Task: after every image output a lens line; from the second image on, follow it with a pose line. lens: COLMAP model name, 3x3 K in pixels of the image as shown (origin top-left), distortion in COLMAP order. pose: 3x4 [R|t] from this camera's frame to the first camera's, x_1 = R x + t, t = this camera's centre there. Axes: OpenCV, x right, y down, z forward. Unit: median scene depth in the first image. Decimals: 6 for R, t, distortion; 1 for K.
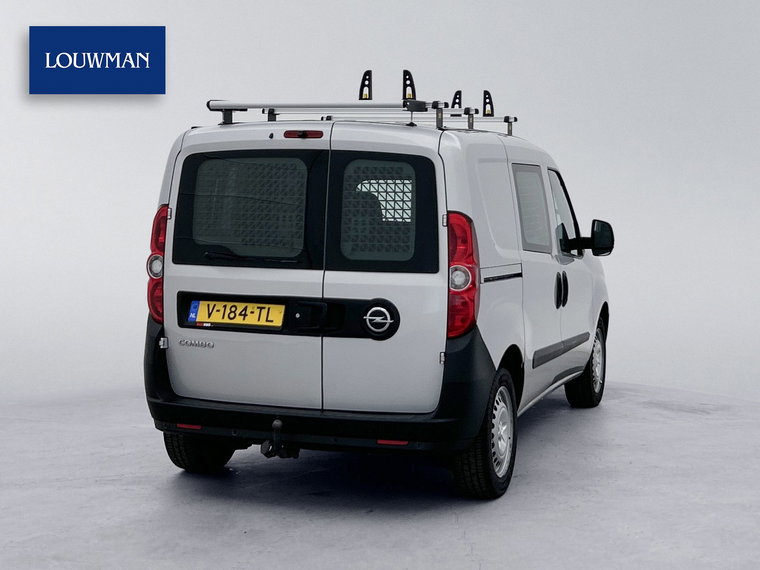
lens RADIAL K [[589.2, 0, 386.7], [0, 589.2, 284.0], [0, 0, 1]] dist [0.054755, -0.002218]
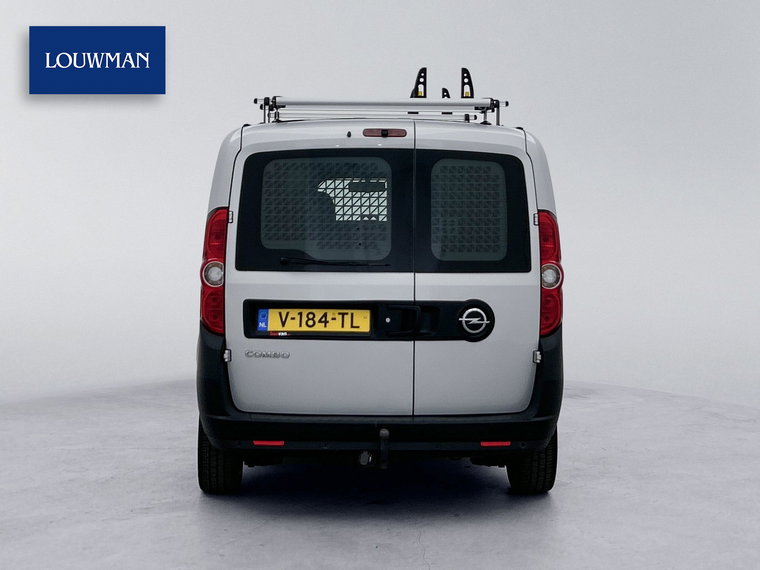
lens RADIAL K [[589.2, 0, 380.5], [0, 589.2, 283.9], [0, 0, 1]] dist [0.054755, -0.002218]
pose [[0.986730, -0.034620, 0.158636, -0.304594], [0.033902, 0.999399, 0.007235, -0.013138], [-0.158791, -0.001761, 0.987311, 0.045054]]
